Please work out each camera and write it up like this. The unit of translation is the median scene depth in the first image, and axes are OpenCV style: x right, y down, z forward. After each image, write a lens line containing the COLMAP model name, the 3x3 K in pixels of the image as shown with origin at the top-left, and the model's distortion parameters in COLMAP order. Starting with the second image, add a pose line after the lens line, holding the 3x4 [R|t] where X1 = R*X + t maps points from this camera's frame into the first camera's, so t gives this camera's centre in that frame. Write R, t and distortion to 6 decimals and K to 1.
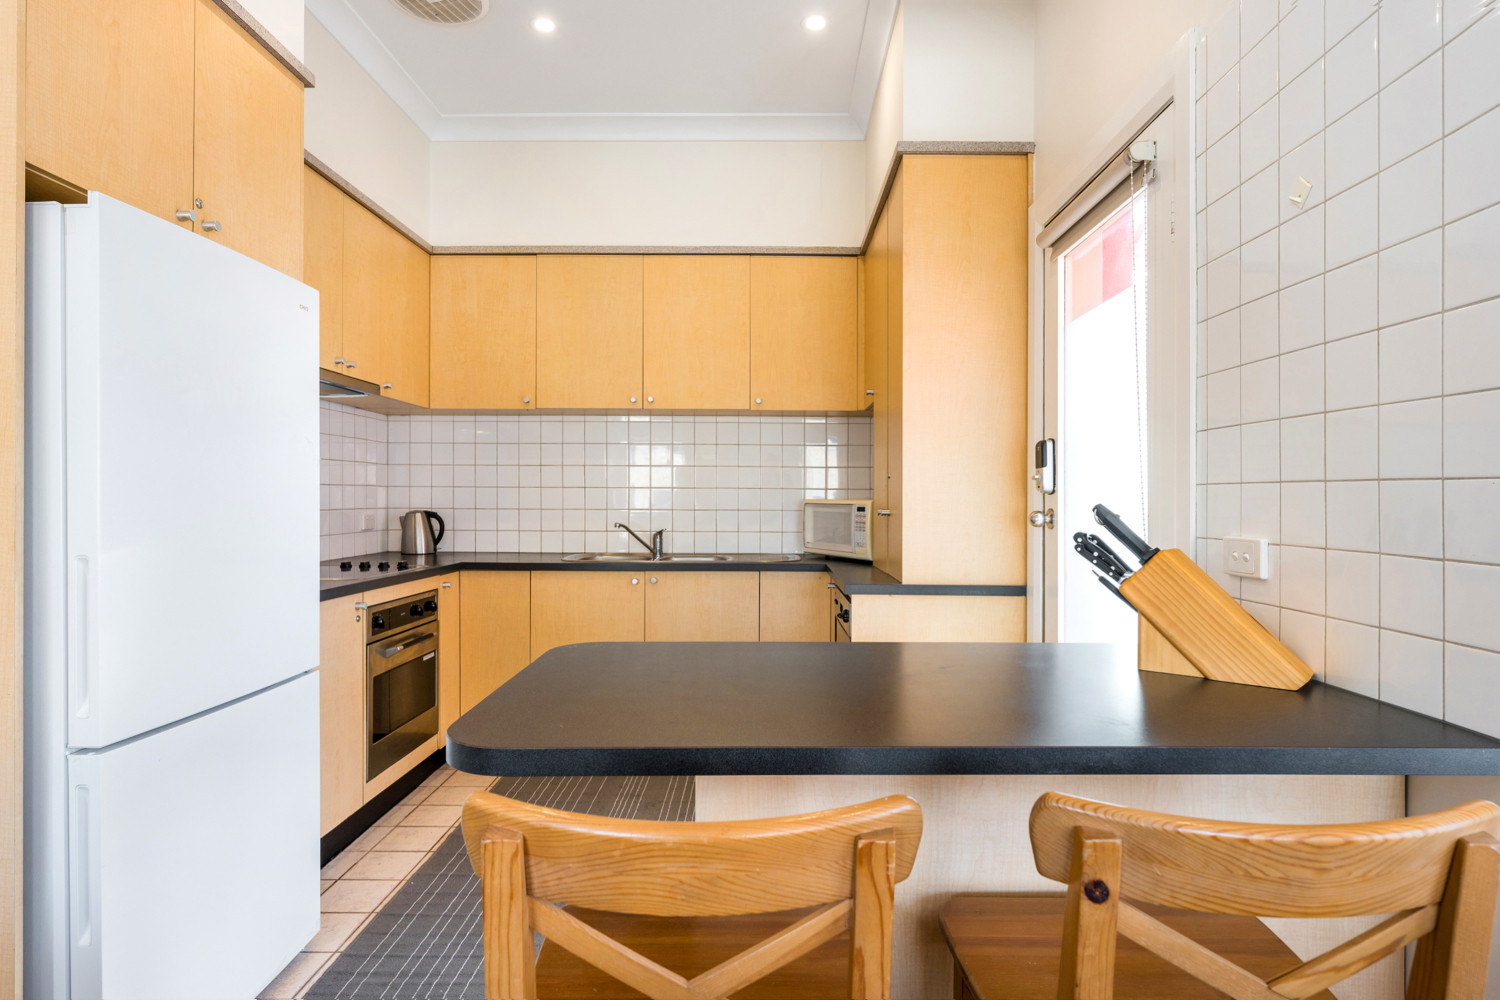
lens RADIAL K [[819.3, 0, 750.8], [0, 819.3, 501.1], [0, 0, 1]] dist [-0.000502, -0.000087]
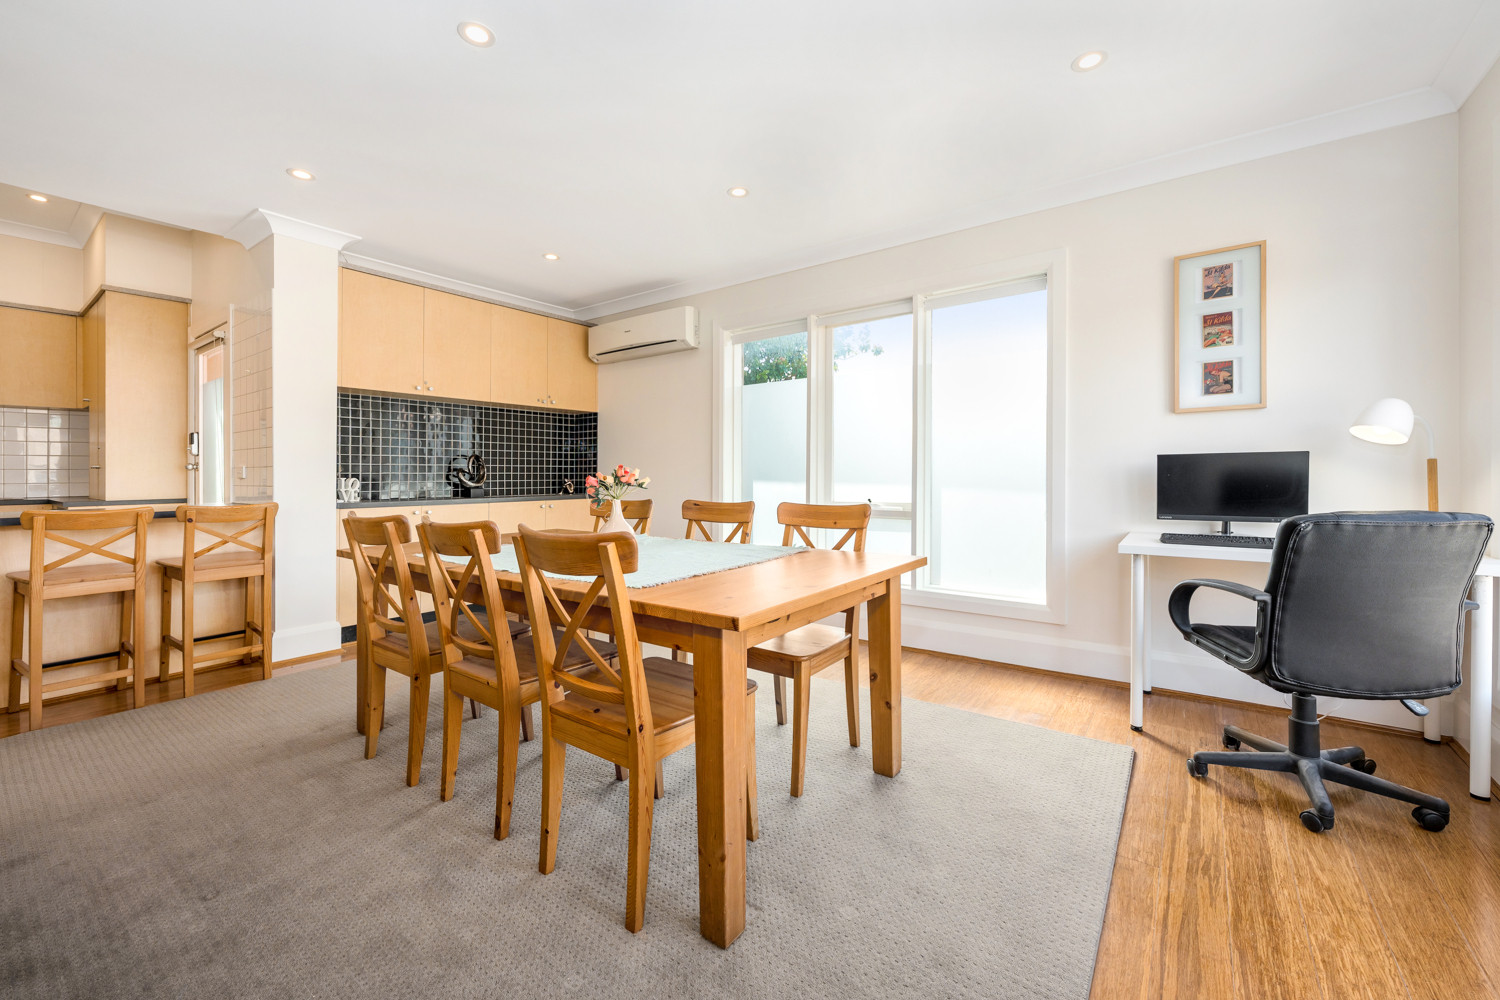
lens RADIAL K [[598.1, 0, 748.8], [0, 598.1, 490.5], [0, 0, 1]] dist [-0.002887, -0.000350]
pose [[0.572981, -0.001632, 0.819567, -0.116521], [-0.003536, 0.999984, 0.004464, 0.071448], [-0.819561, -0.005456, 0.572966, -1.179300]]
